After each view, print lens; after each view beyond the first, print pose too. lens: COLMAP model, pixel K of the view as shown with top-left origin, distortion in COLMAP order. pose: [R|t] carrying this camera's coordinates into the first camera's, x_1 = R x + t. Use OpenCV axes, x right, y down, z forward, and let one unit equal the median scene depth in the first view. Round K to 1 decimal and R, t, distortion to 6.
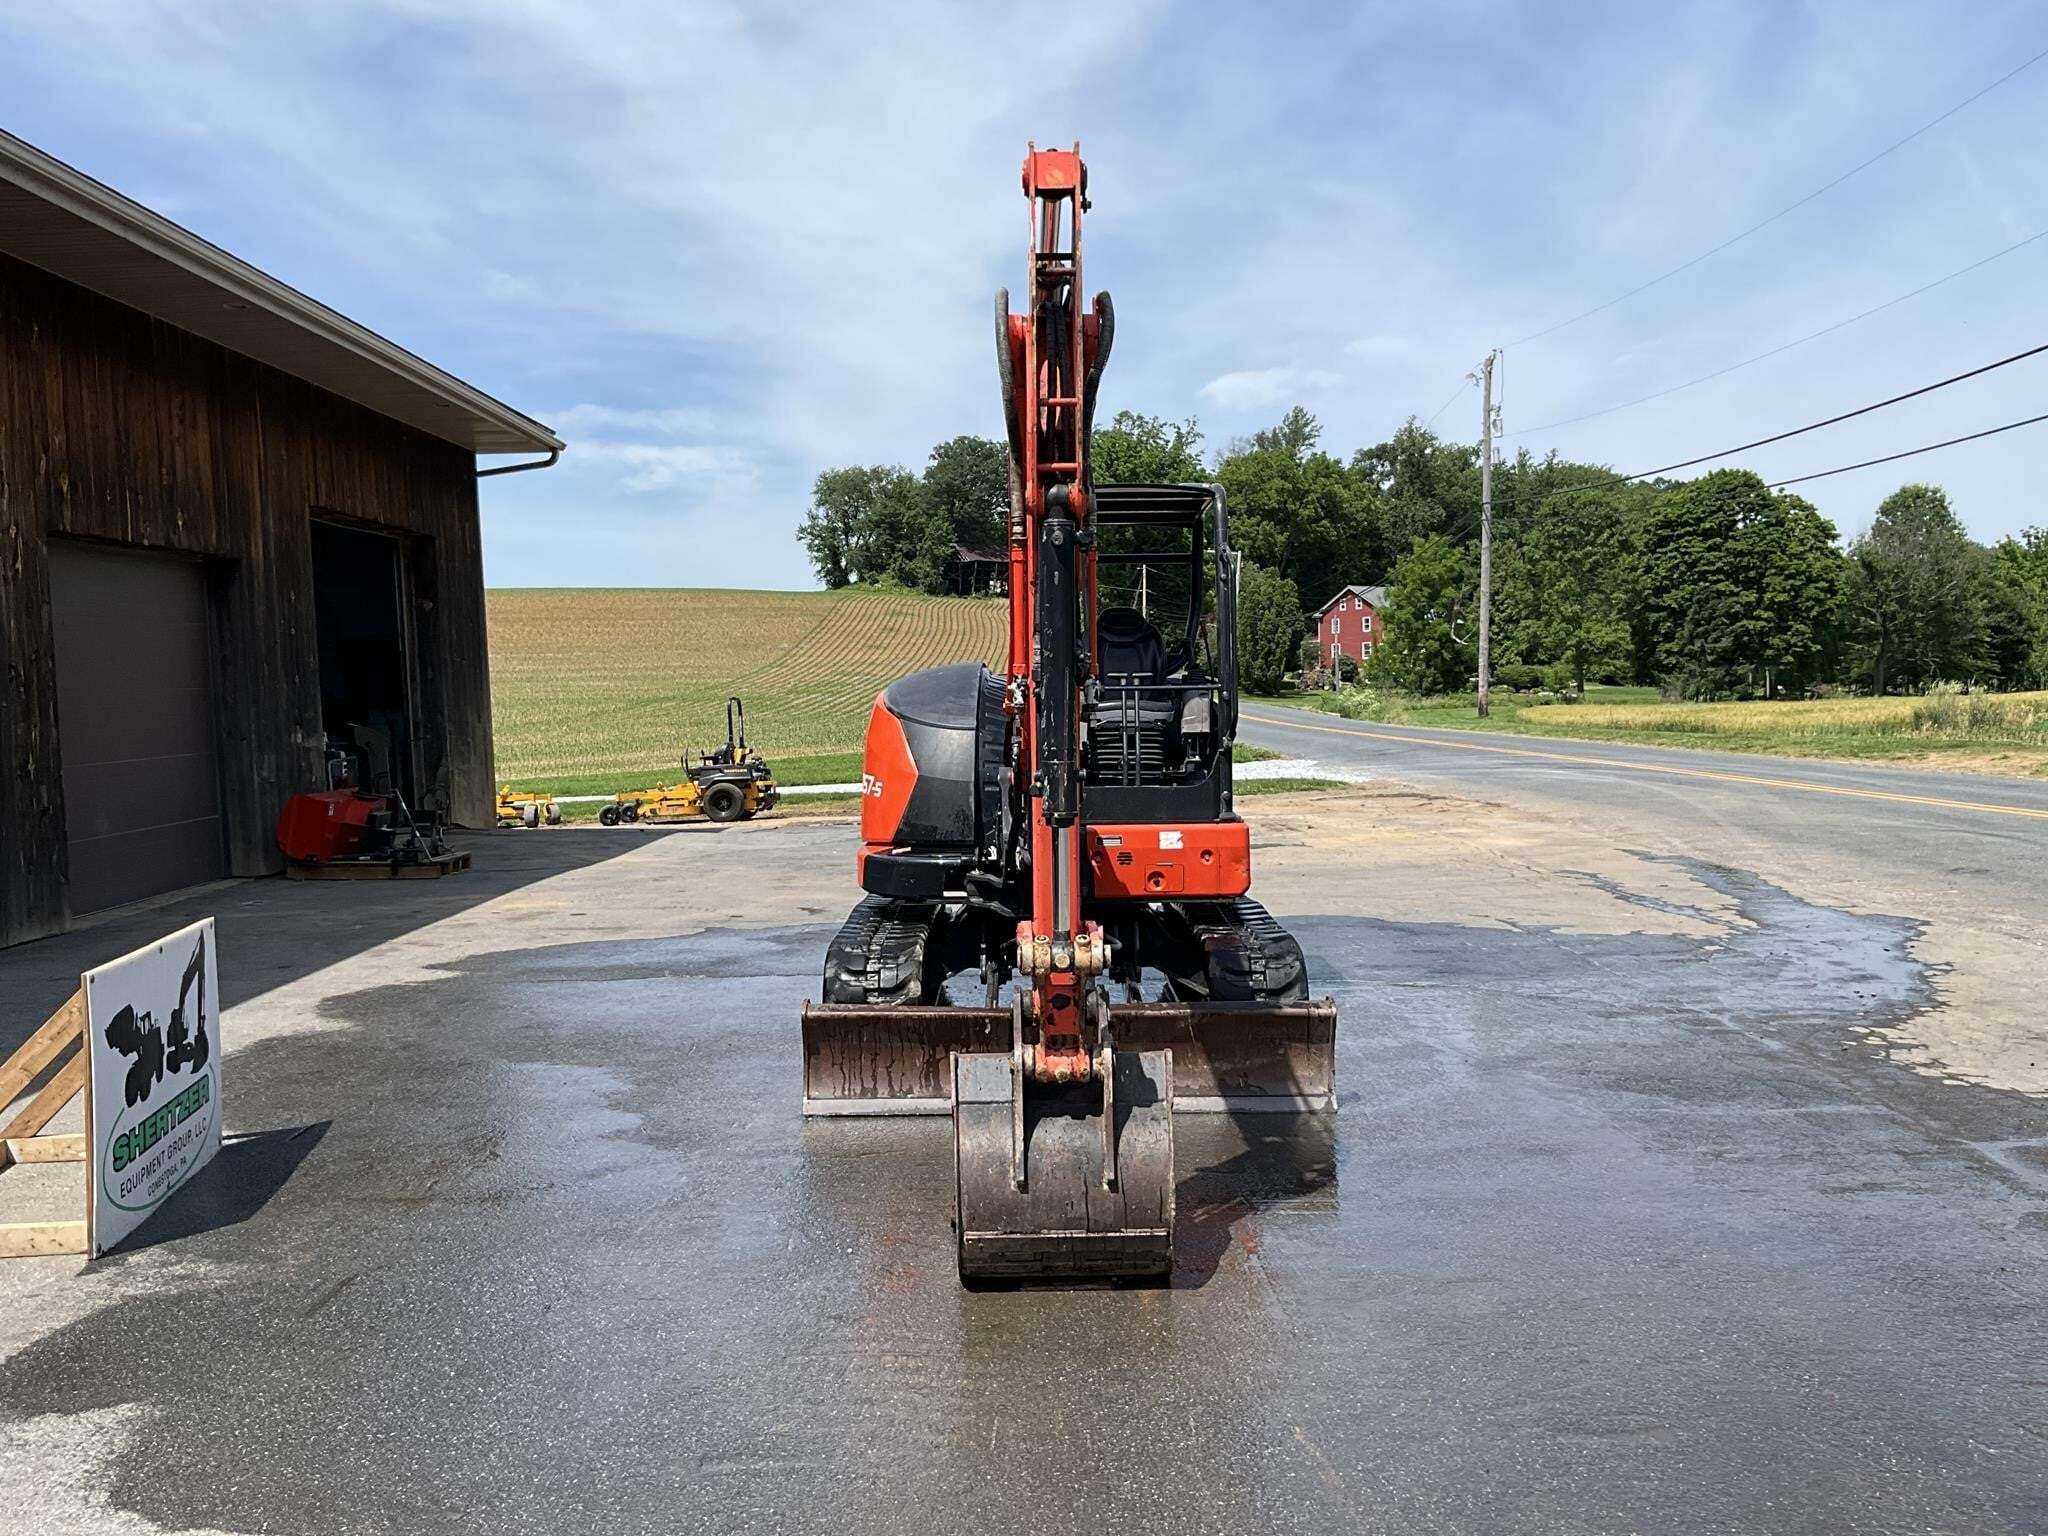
lens RADIAL K [[1700.6, 0, 1019.6], [0, 1700.6, 761.6], [0, 0, 1]] dist [0.099337, -0.213935]
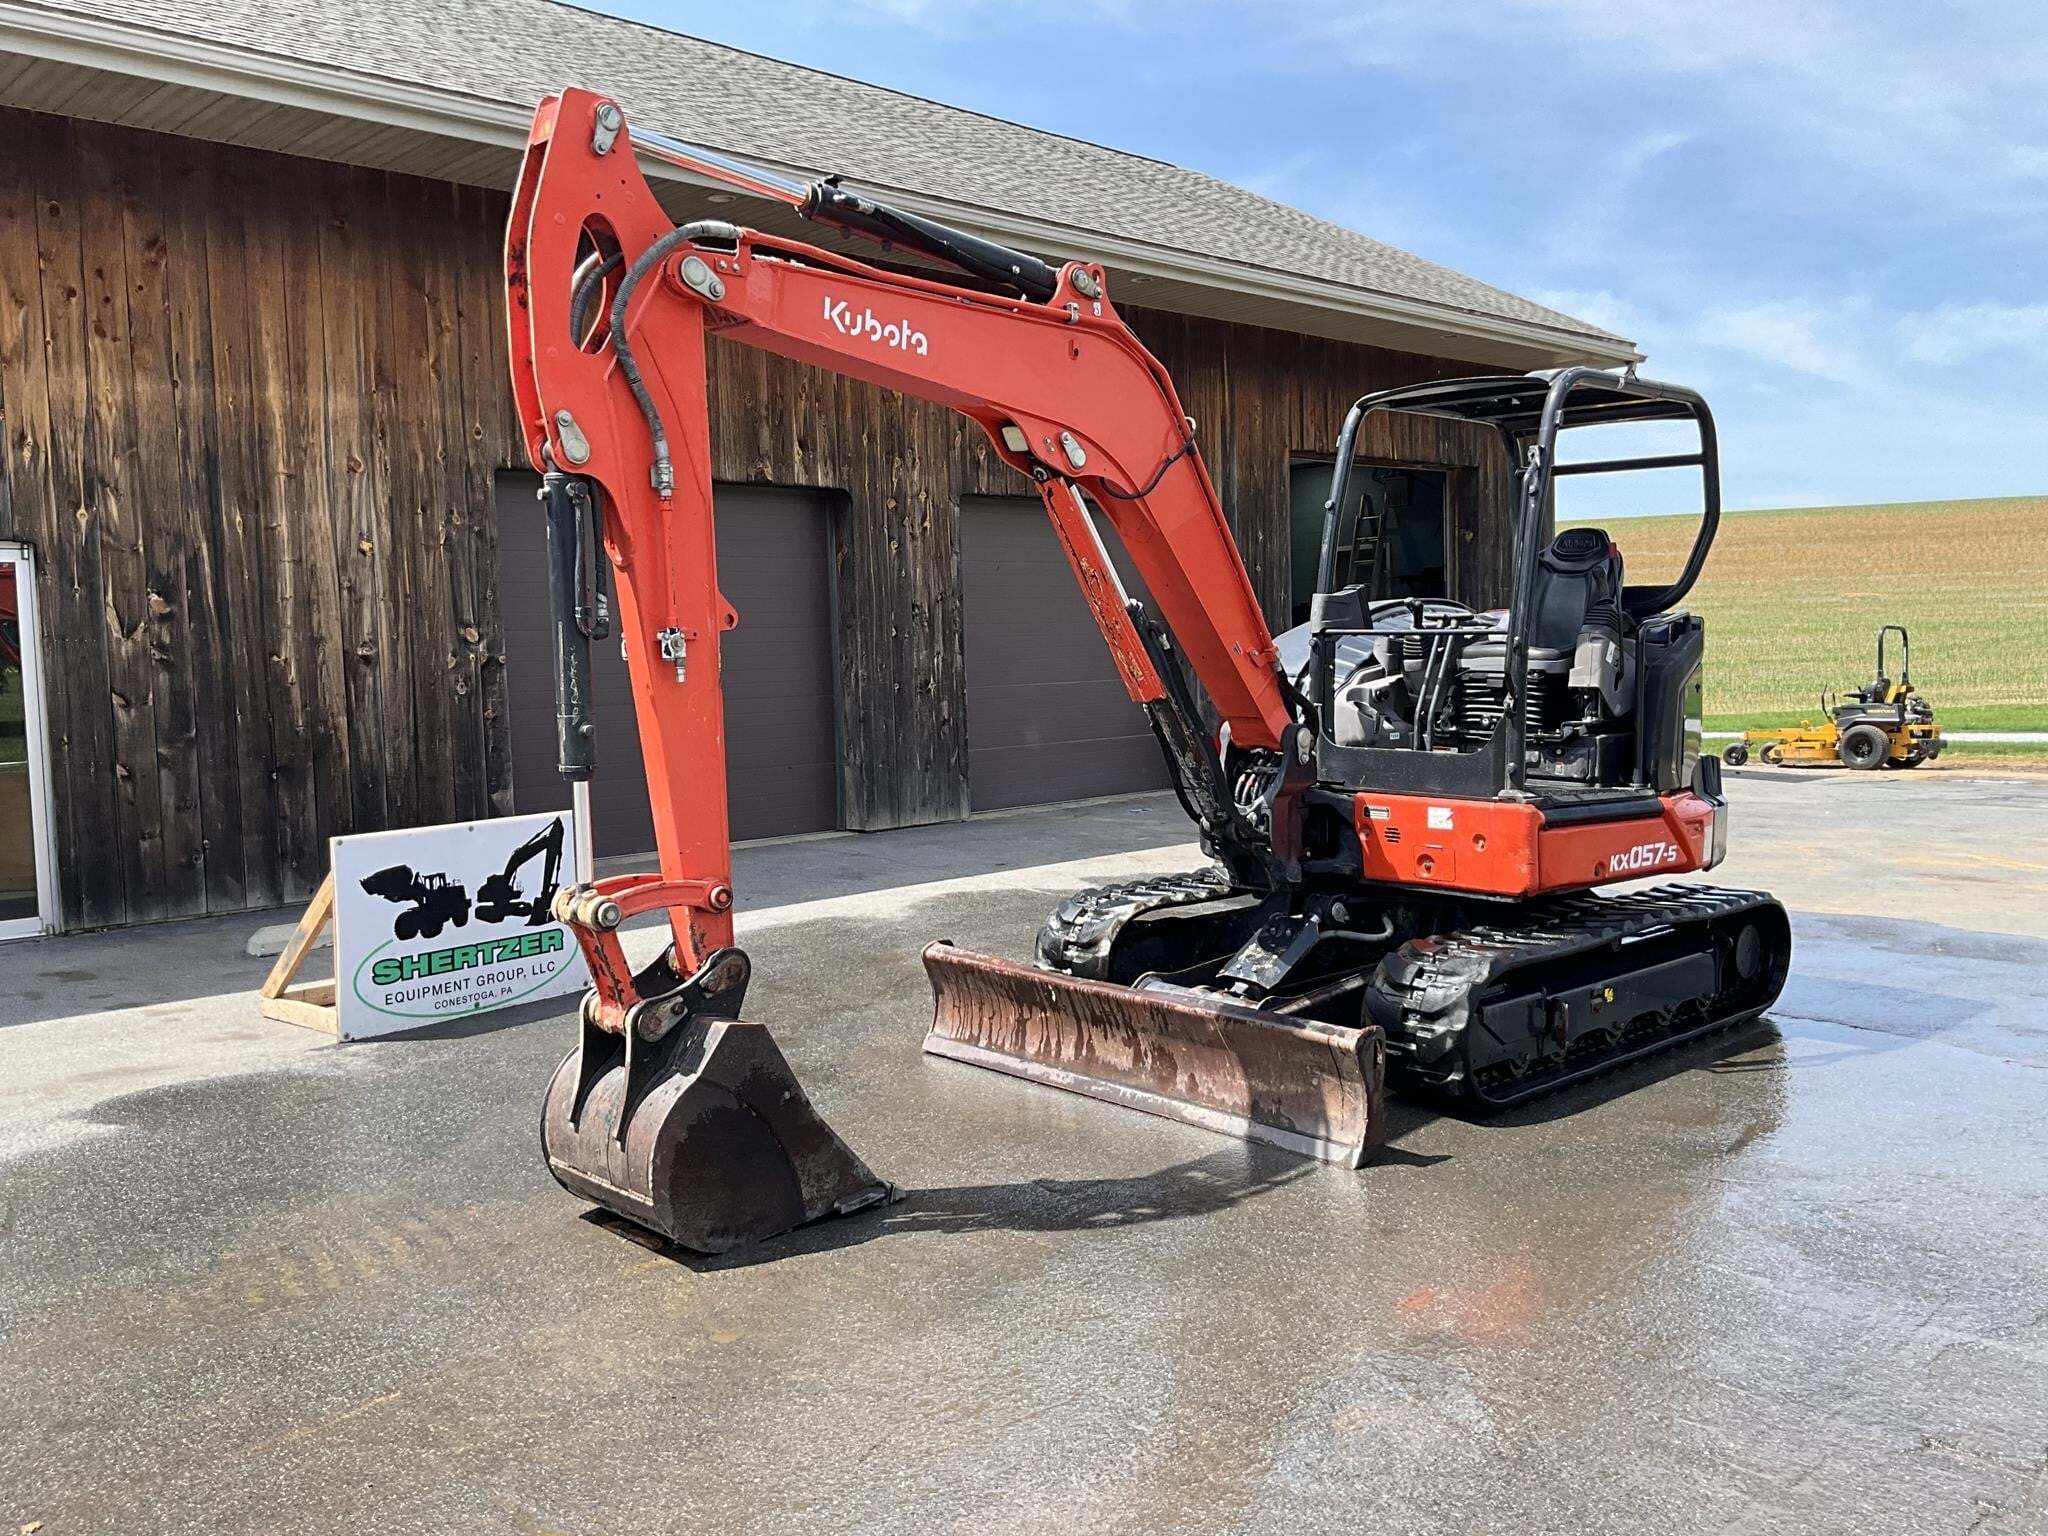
lens RADIAL K [[1692.6, 0, 1021.7], [0, 1692.6, 774.0], [0, 0, 1]] dist [0.110206, -0.229304]
pose [[0.689119, 0.067149, -0.721531, 0.359955], [-0.029180, 0.997461, 0.064959, -0.015043], [0.724061, -0.023710, 0.689328, 0.191741]]
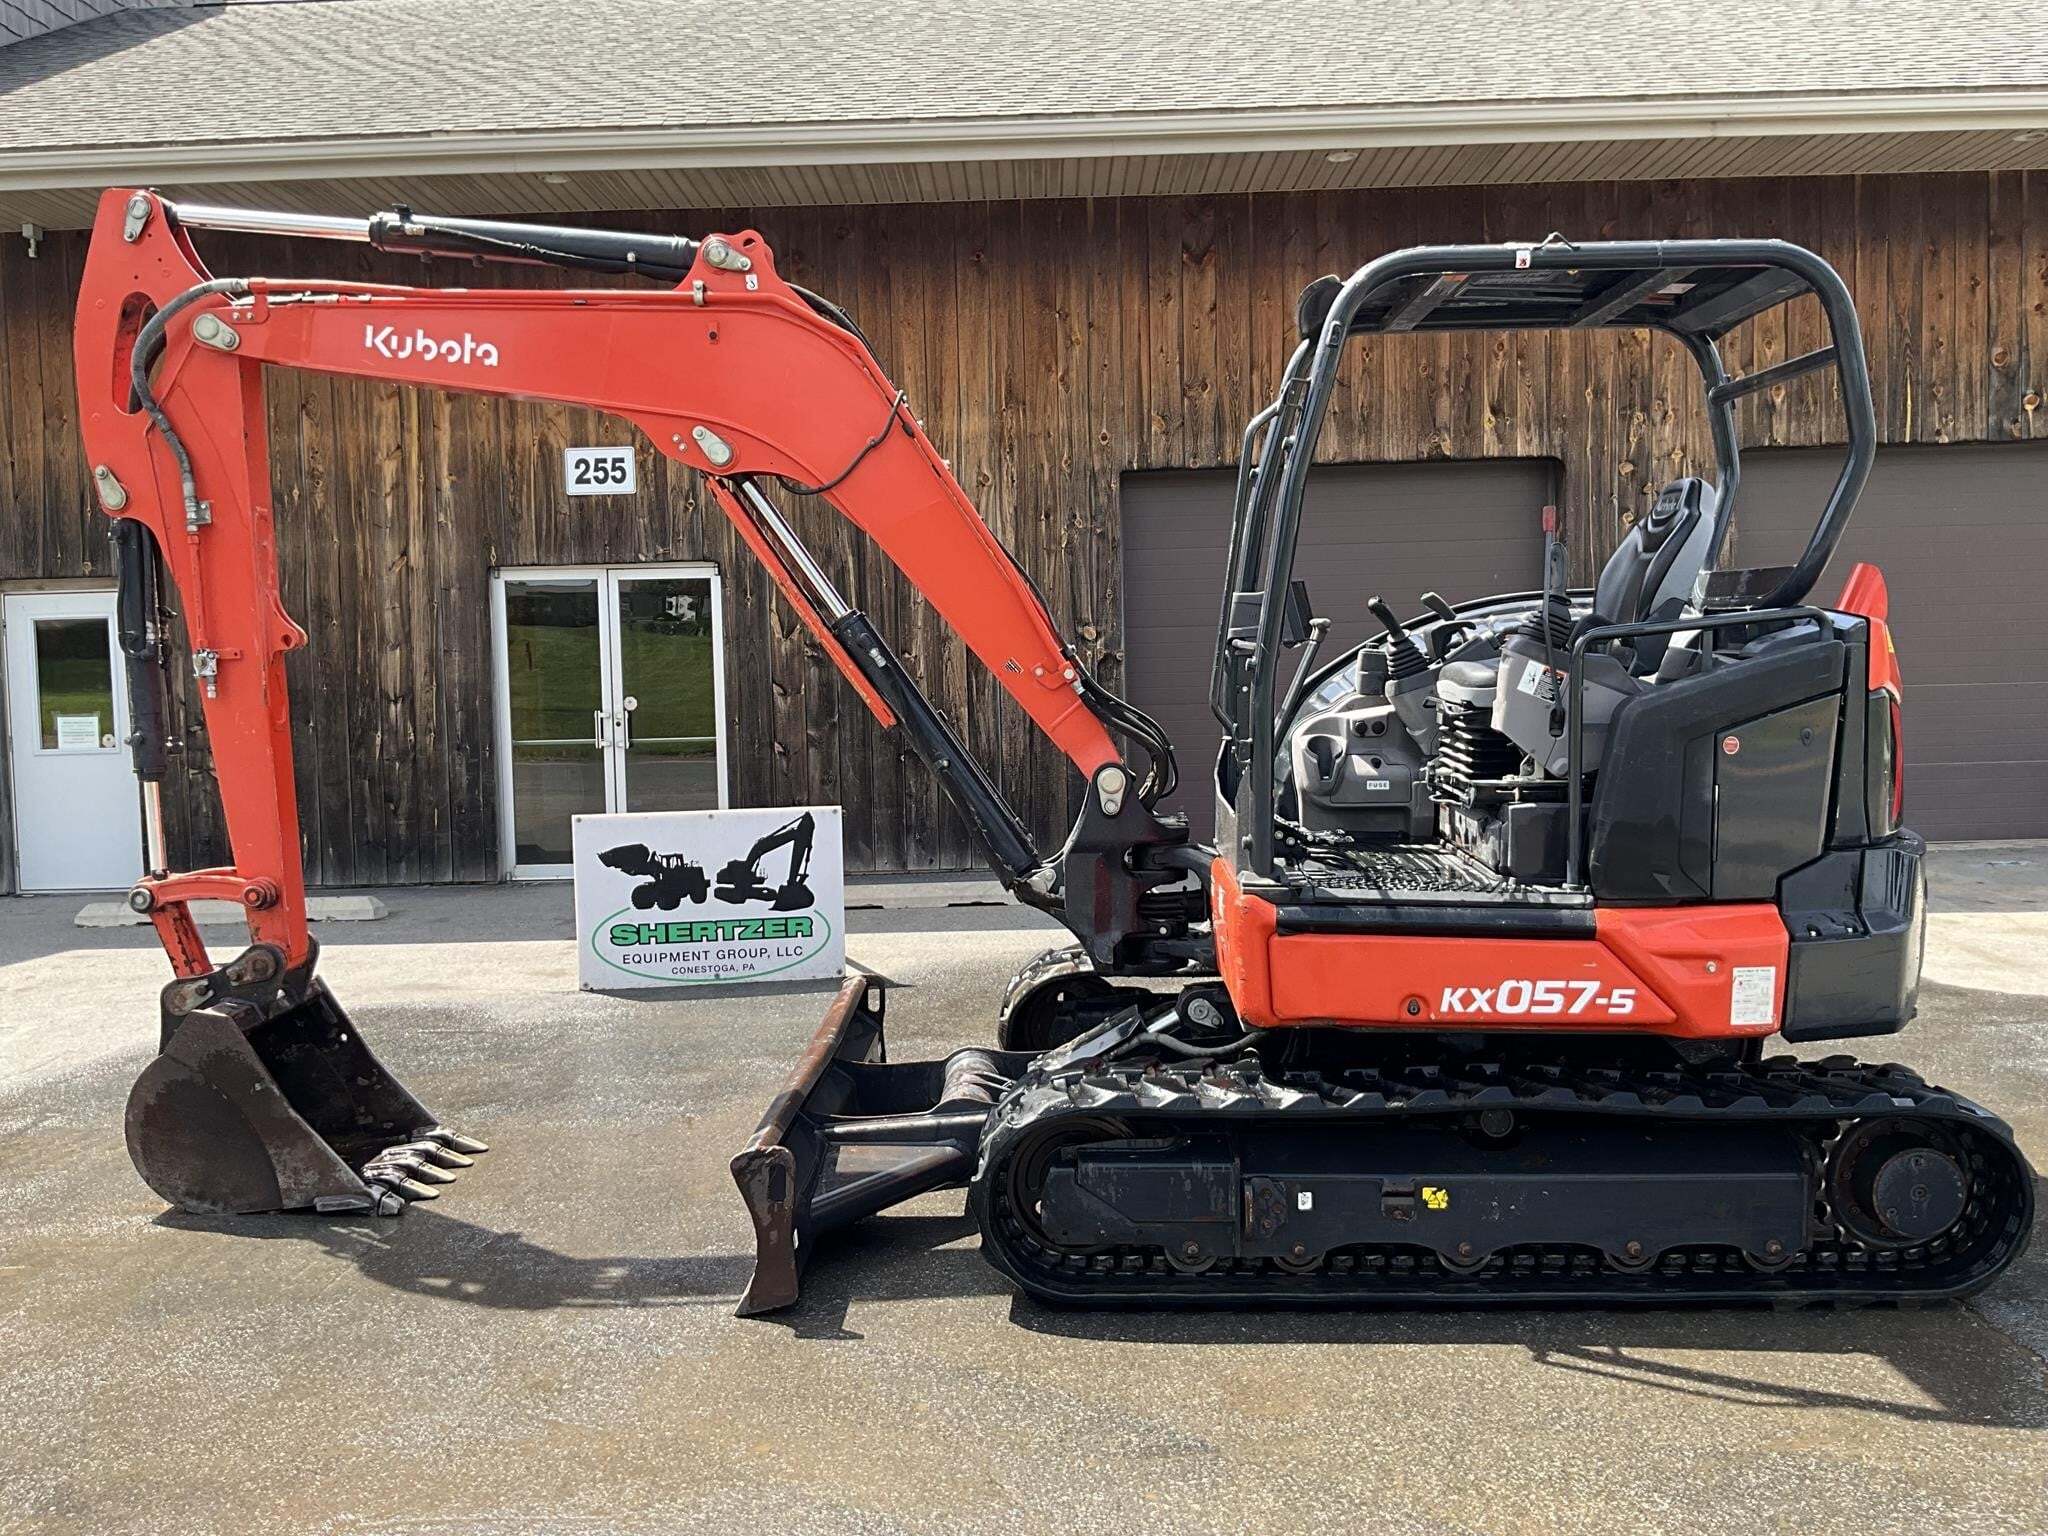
lens RADIAL K [[1696.0, 0, 1024.6], [0, 1696.0, 775.8], [0, 0, 1]] dist [0.102180, -0.222394]
pose [[-0.027962, 0.099604, -0.994634, 0.453757], [-0.023610, 0.994680, 0.100272, -0.037550], [0.999330, 0.026287, -0.025461, 0.628506]]
